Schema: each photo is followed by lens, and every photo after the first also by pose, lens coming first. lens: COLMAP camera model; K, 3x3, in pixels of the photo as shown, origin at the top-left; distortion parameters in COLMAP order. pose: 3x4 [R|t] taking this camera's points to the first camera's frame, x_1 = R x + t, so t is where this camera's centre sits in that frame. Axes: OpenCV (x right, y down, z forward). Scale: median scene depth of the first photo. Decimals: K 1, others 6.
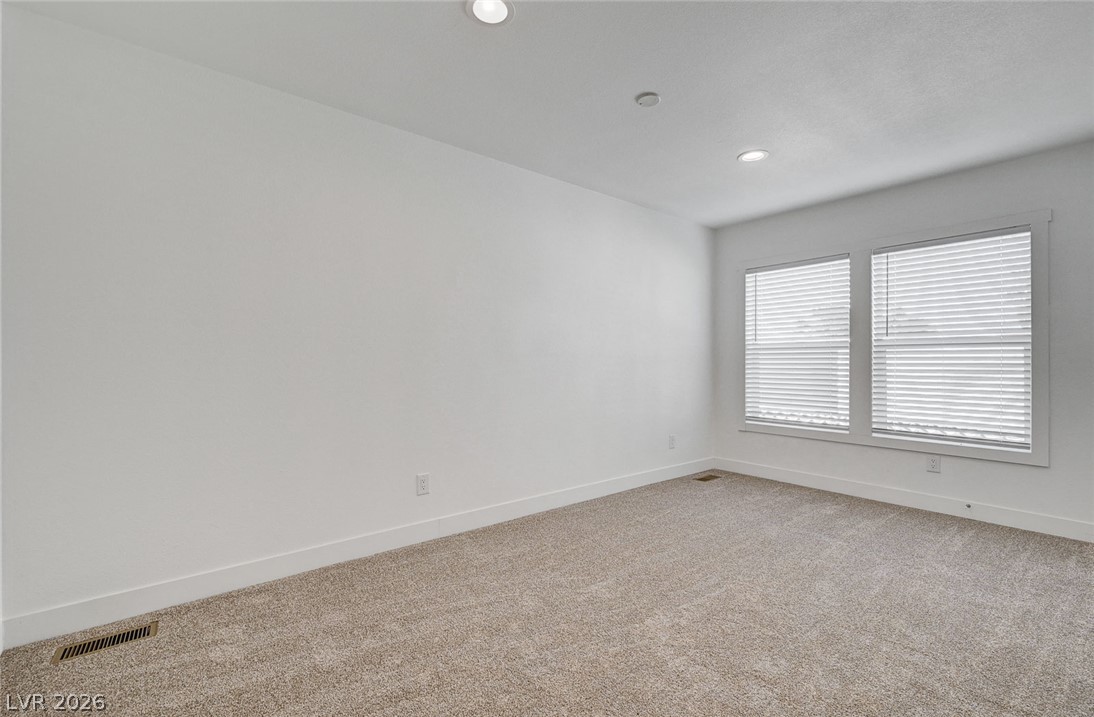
lens RADIAL K [[433.5, 0, 556.4], [0, 433.5, 366.8], [0, 0, 1]] dist [-0.006766, -0.000116]
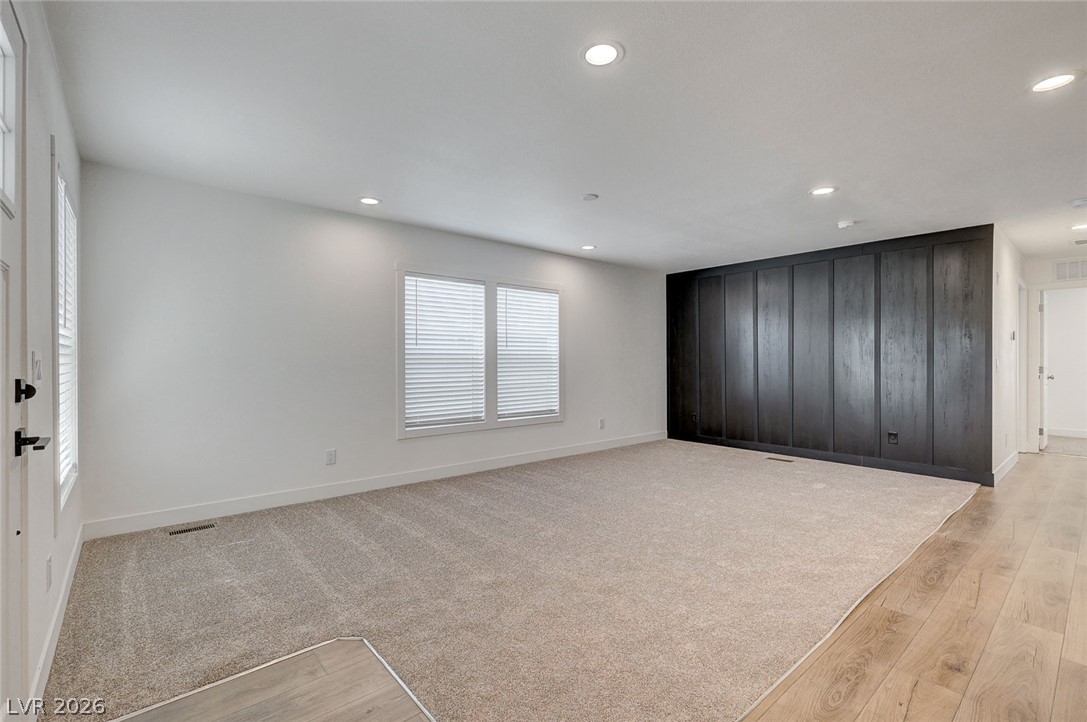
lens RADIAL K [[477.0, 0, 541.3], [0, 477.0, 365.2], [0, 0, 1]] dist [-0.000733, 0.000992]
pose [[-0.016800, -0.001660, 0.999857, -0.776973], [0.016334, 0.999865, 0.001934, -0.014441], [-0.999725, 0.016365, -0.016771, 0.902519]]
